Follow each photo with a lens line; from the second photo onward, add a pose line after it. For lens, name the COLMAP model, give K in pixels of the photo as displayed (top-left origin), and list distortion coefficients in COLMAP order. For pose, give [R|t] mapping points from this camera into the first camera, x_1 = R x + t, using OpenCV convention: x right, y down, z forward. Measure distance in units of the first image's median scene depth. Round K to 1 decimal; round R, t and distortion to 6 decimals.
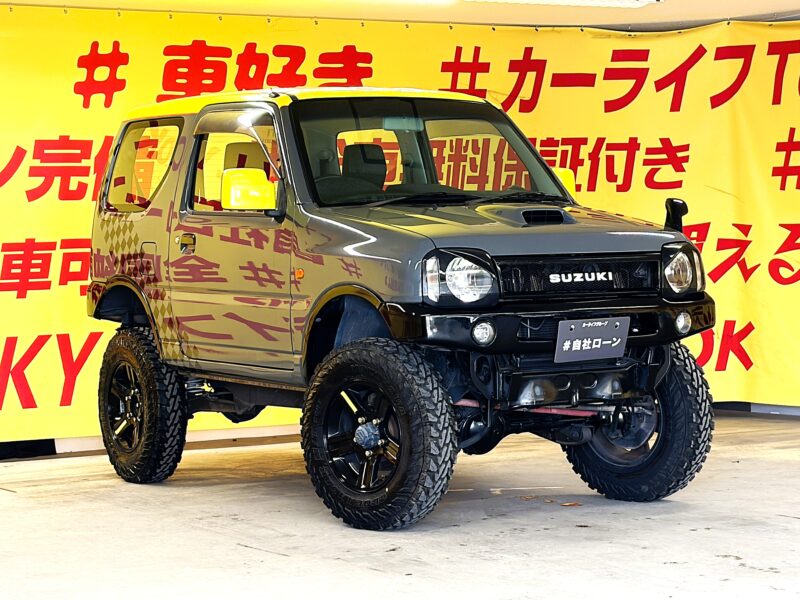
lens RADIAL K [[2029.5, 0, 418.0], [0, 2029.5, 285.3], [0, 0, 1]] dist [0.239508, 0.000000]
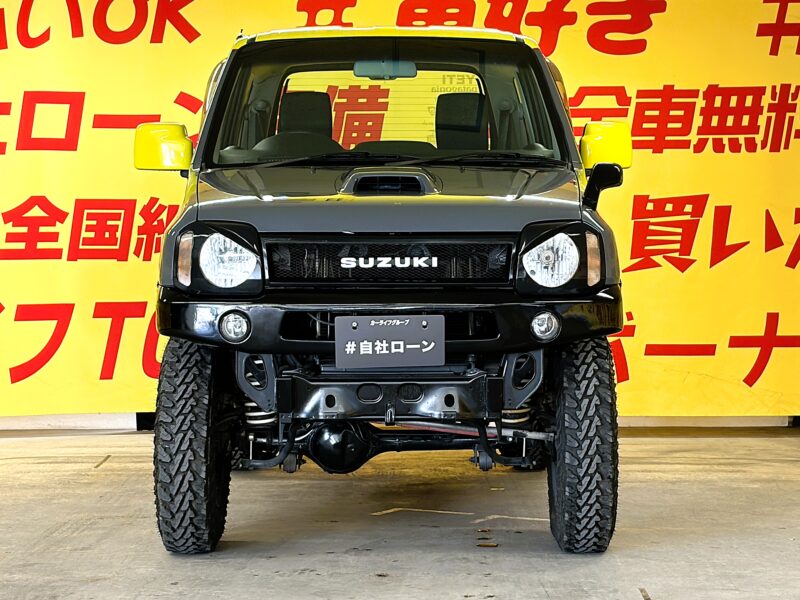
lens RADIAL K [[2062.5, 0, 408.4], [0, 2062.5, 278.8], [0, 0, 1]] dist [0.313512, 0.000000]
pose [[0.854431, 0.041837, -0.517877, 0.500138], [-0.031647, 0.999093, 0.028498, -0.020507], [0.518600, -0.007961, 0.854980, 0.318525]]
